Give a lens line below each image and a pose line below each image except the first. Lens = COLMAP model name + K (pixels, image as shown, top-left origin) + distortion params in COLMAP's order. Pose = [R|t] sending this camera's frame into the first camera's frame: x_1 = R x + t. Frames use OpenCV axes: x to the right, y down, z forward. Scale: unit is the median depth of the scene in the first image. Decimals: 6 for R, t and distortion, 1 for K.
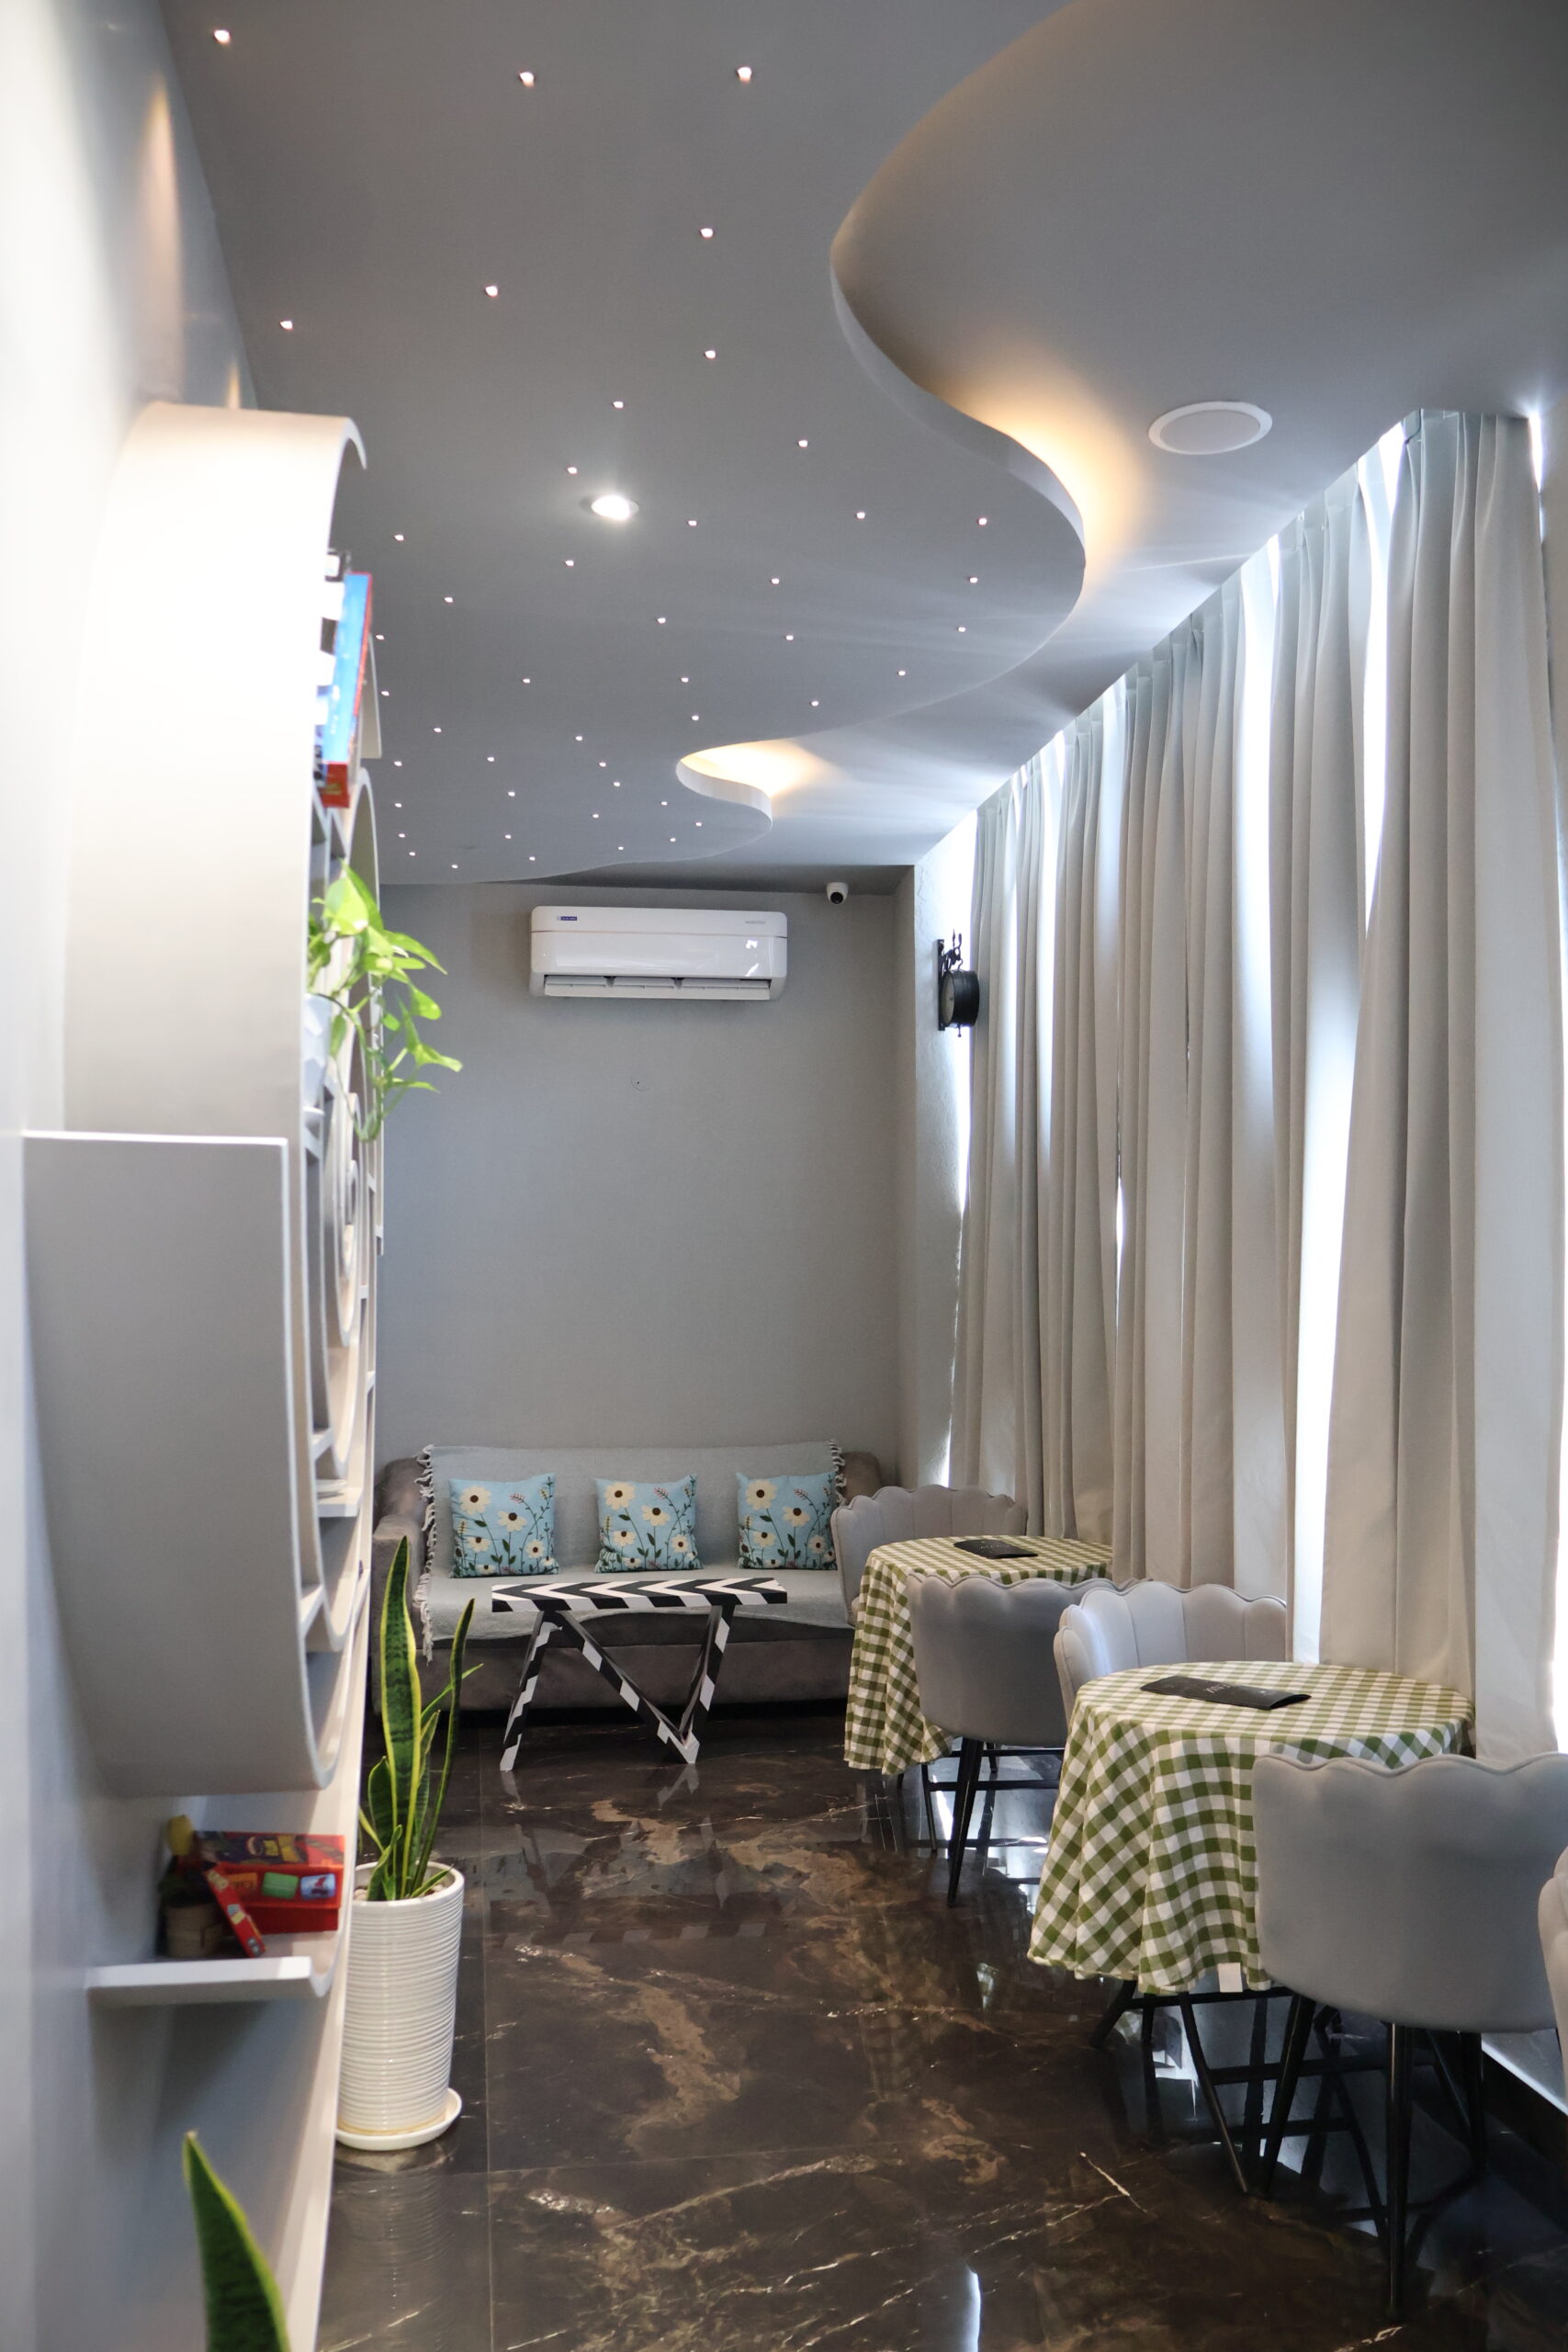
lens RADIAL K [[1931.3, 0, 784.0], [0, 1931.3, 1176.0], [0, 0, 1]] dist [-0.009730, 0.002730]
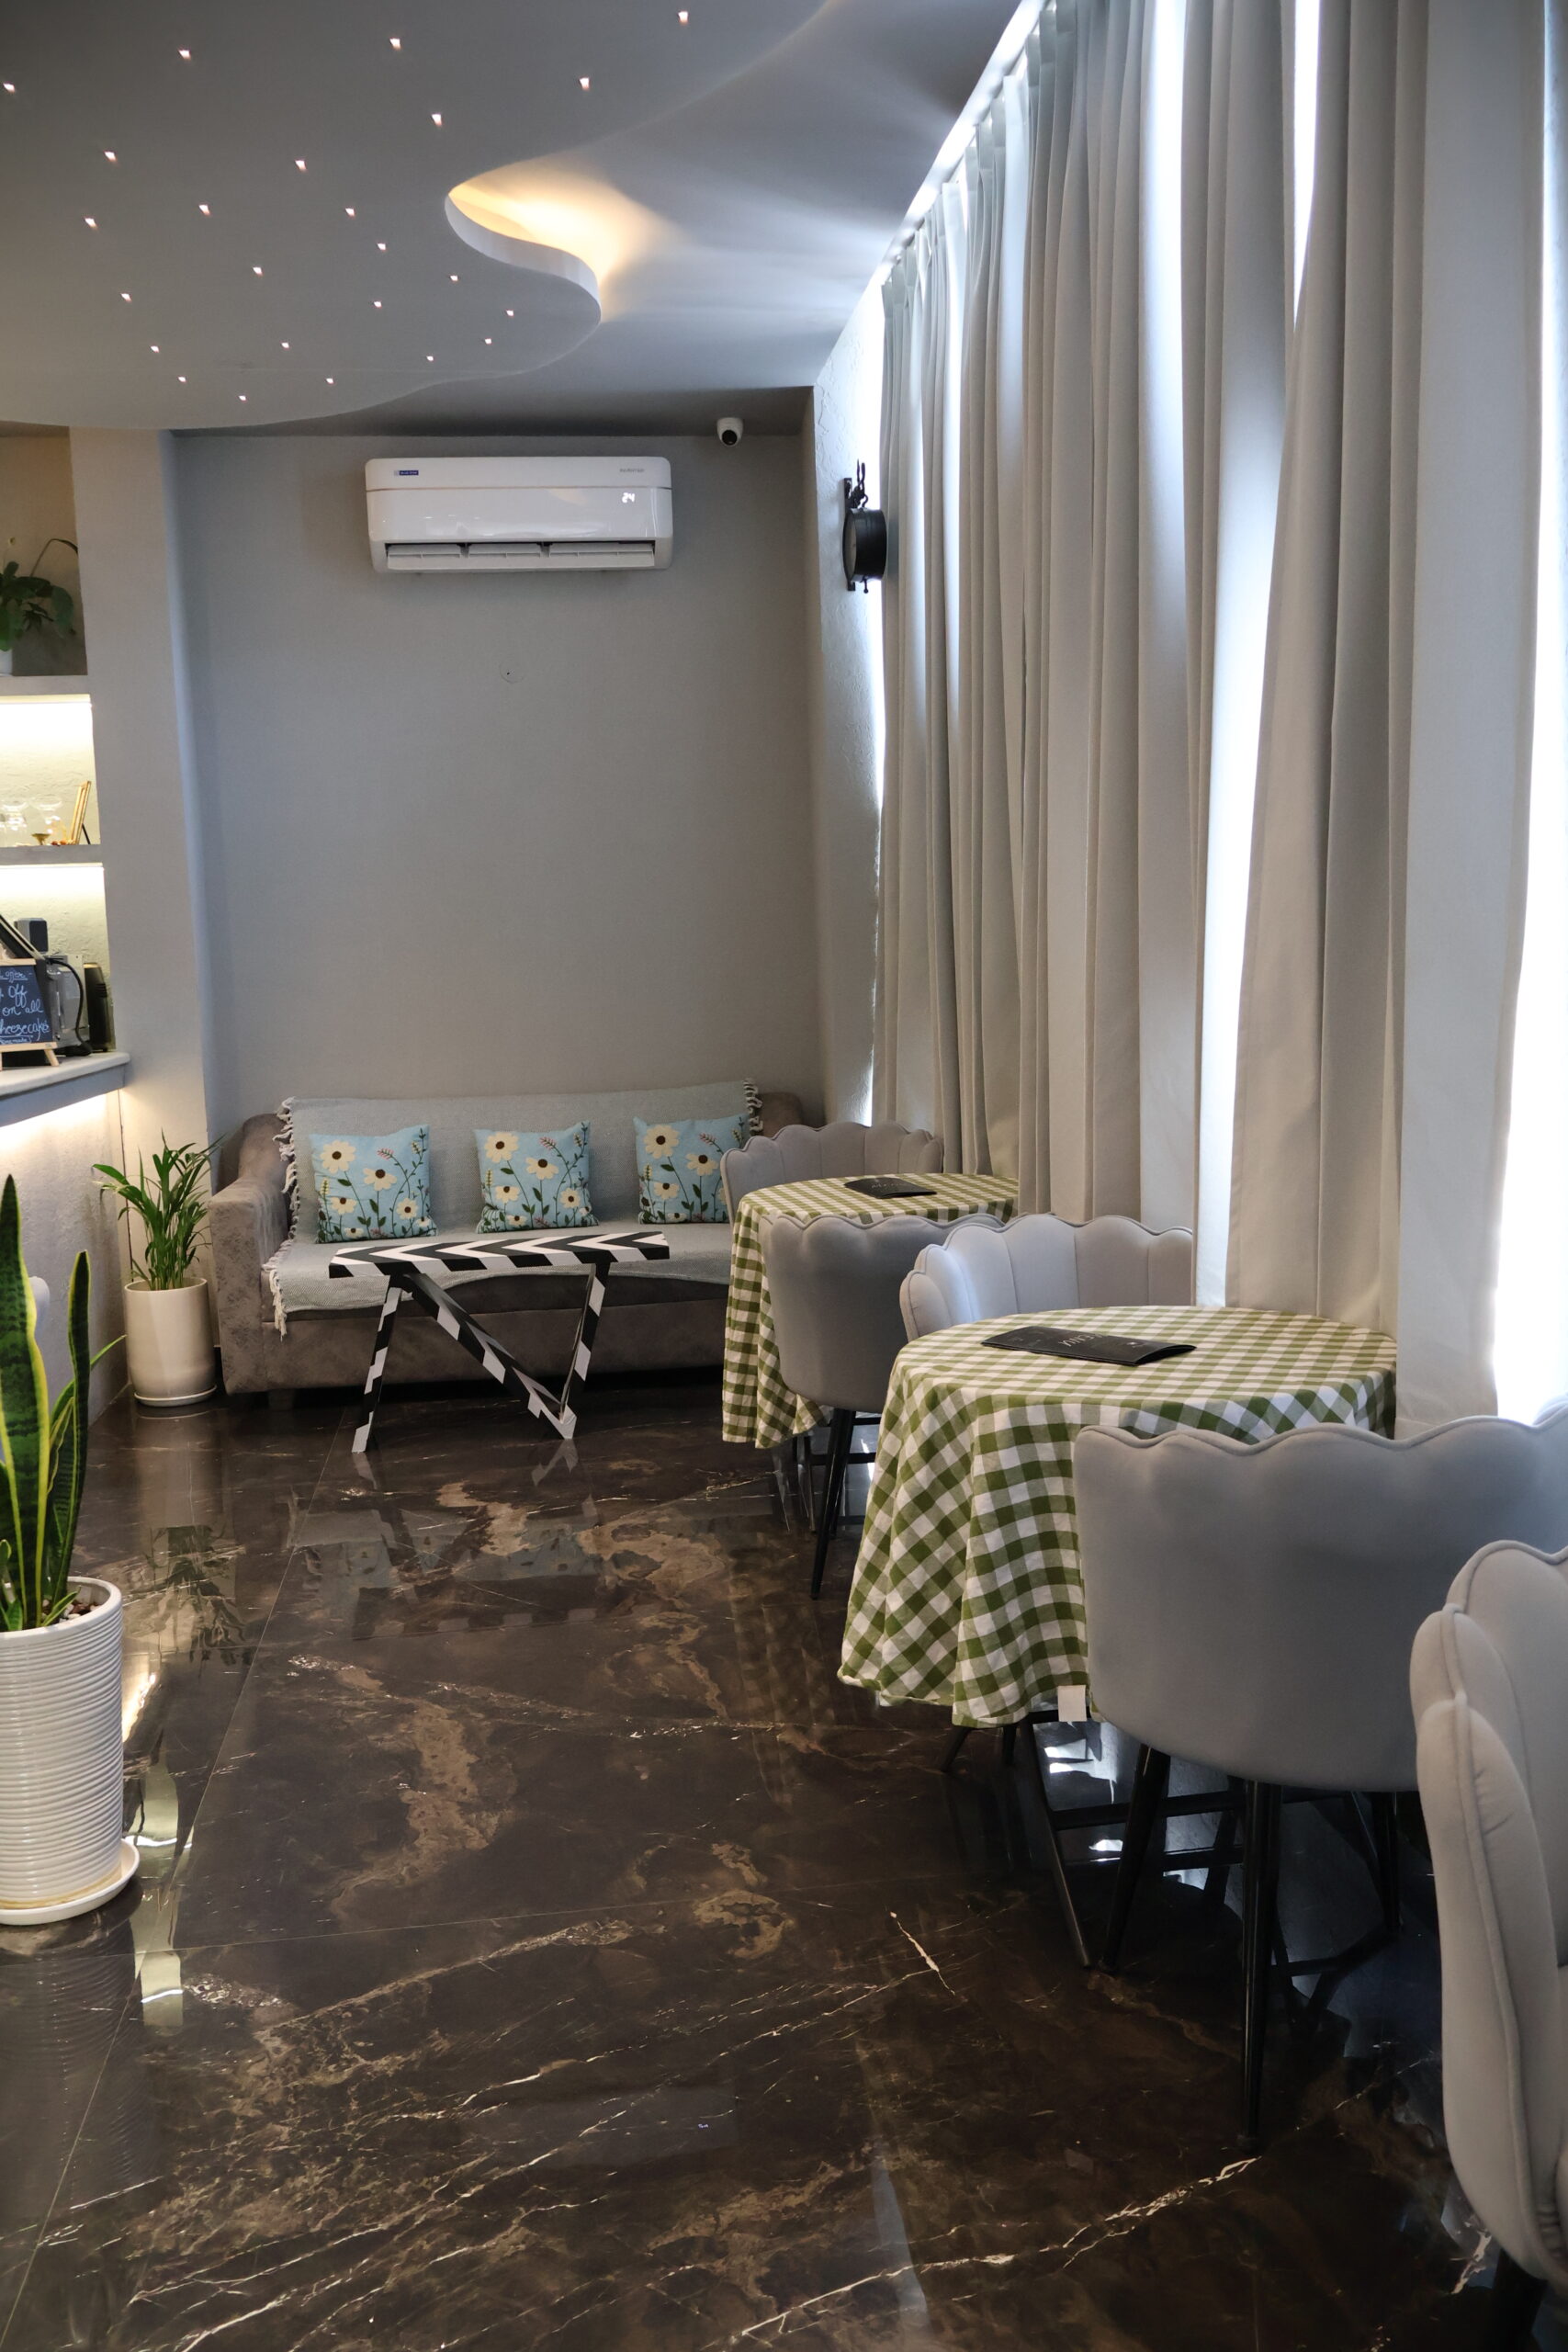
lens RADIAL K [[1931.3, 0, 784.0], [0, 1931.3, 1176.0], [0, 0, 1]] dist [-0.009730, 0.002730]
pose [[0.999215, -0.029587, -0.026331, 0.123582], [0.033579, 0.985384, 0.167007, 0.064240], [0.021004, -0.167761, 0.985604, 0.234085]]
